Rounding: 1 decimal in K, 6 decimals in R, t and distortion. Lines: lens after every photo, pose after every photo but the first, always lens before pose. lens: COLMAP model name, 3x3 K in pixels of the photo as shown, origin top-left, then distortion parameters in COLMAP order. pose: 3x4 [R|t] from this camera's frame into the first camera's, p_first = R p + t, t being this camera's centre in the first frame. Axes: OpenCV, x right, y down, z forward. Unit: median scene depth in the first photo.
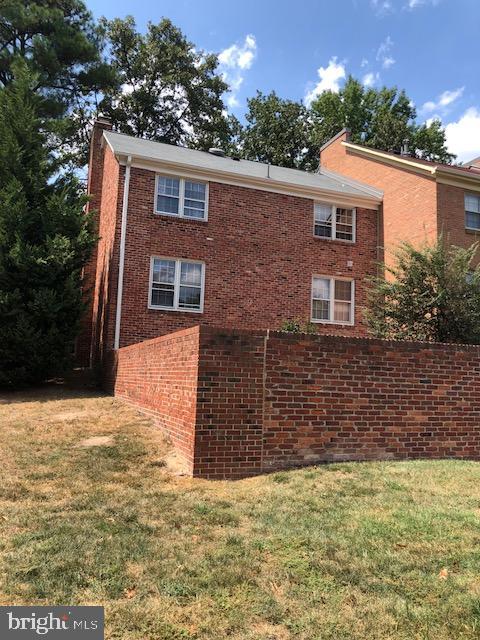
lens RADIAL K [[524.1, 0, 249.1], [0, 524.1, 316.1], [0, 0, 1]] dist [0.048247, -0.053381]
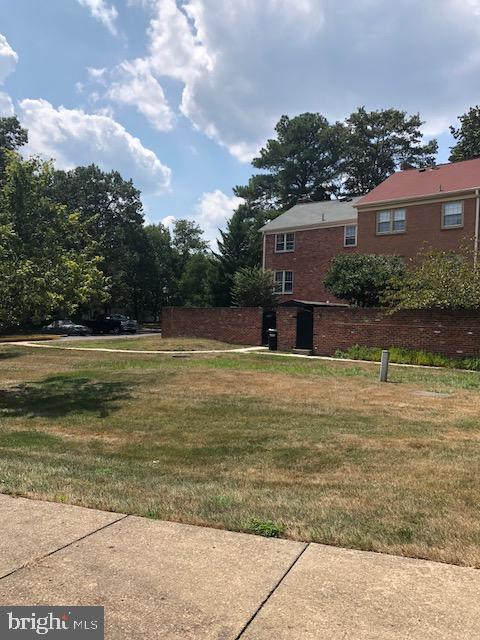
lens RADIAL K [[524.1, 0, 241.4], [0, 524.1, 314.3], [0, 0, 1]] dist [0.048247, -0.053381]
pose [[0.456771, -0.033862, -0.888940, 1.684912], [0.085800, 0.996293, 0.006136, 0.045739], [0.885437, -0.079074, 0.457983, -0.191238]]
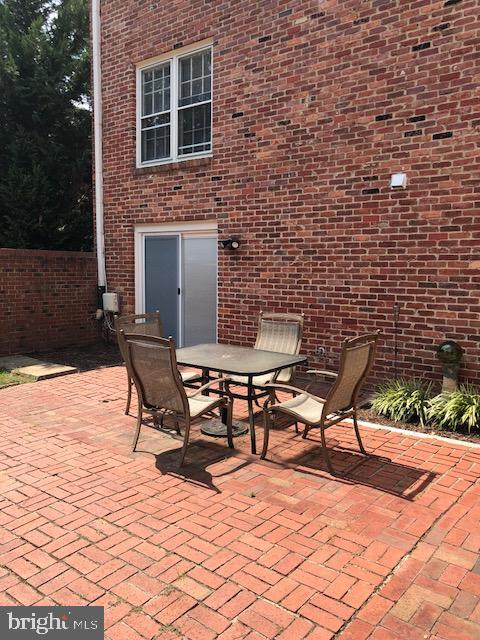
lens RADIAL K [[524.1, 0, 236.9], [0, 524.1, 314.2], [0, 0, 1]] dist [0.048247, -0.053381]
pose [[0.505451, 0.045776, -0.861640, 0.317333], [0.106662, 0.987618, 0.115039, 0.077056], [0.856237, -0.150051, 0.494310, 0.733924]]
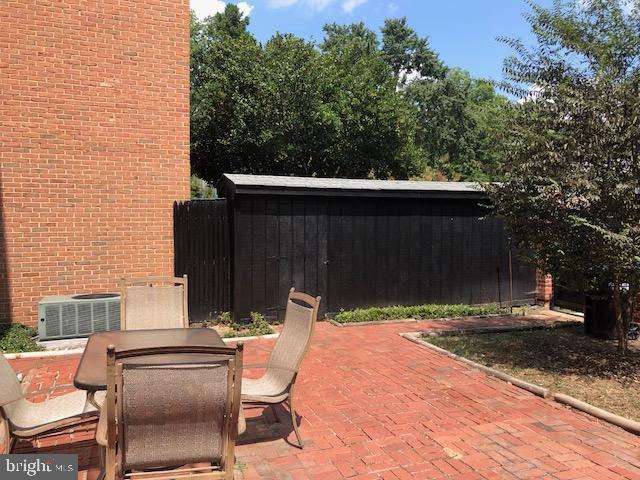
lens RADIAL K [[524.1, 0, 320.5], [0, 524.1, 236.3], [0, 0, 1]] dist [0.048247, -0.053381]
pose [[0.008329, -0.070458, 0.997480, -0.121988], [-0.118265, 0.990444, 0.070949, 0.067365], [-0.992947, -0.118558, -0.000083, 0.809349]]
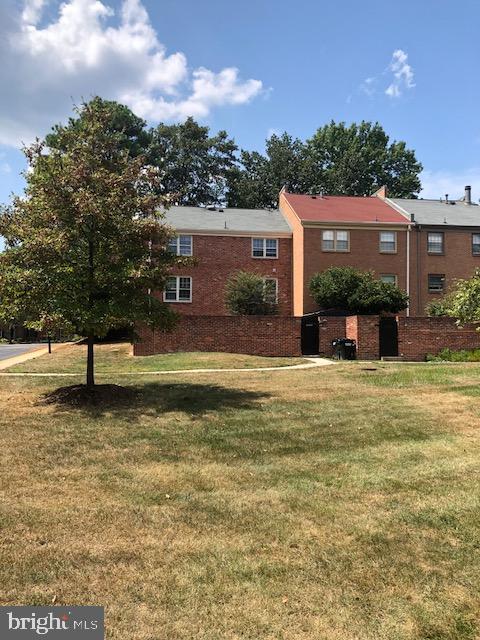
lens RADIAL K [[524.1, 0, 238.8], [0, 524.1, 322.0], [0, 0, 1]] dist [0.048247, -0.053381]
pose [[0.964861, -0.039399, -0.259789, 0.583264], [0.056303, 0.996731, 0.057948, -0.035424], [0.256657, -0.070539, 0.963925, -0.865125]]
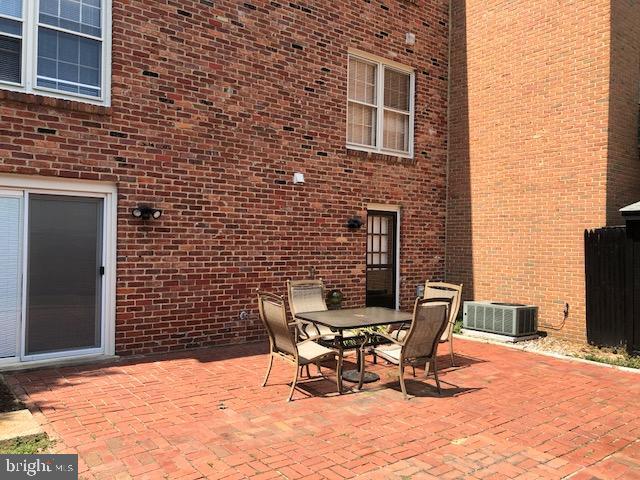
lens RADIAL K [[524.1, 0, 319.4], [0, 524.1, 237.3], [0, 0, 1]] dist [0.048247, -0.053381]
pose [[0.956726, -0.017226, 0.290479, -0.052798], [-0.016927, 0.993262, 0.114651, 0.040296], [-0.290496, -0.114607, 0.949988, 0.548945]]
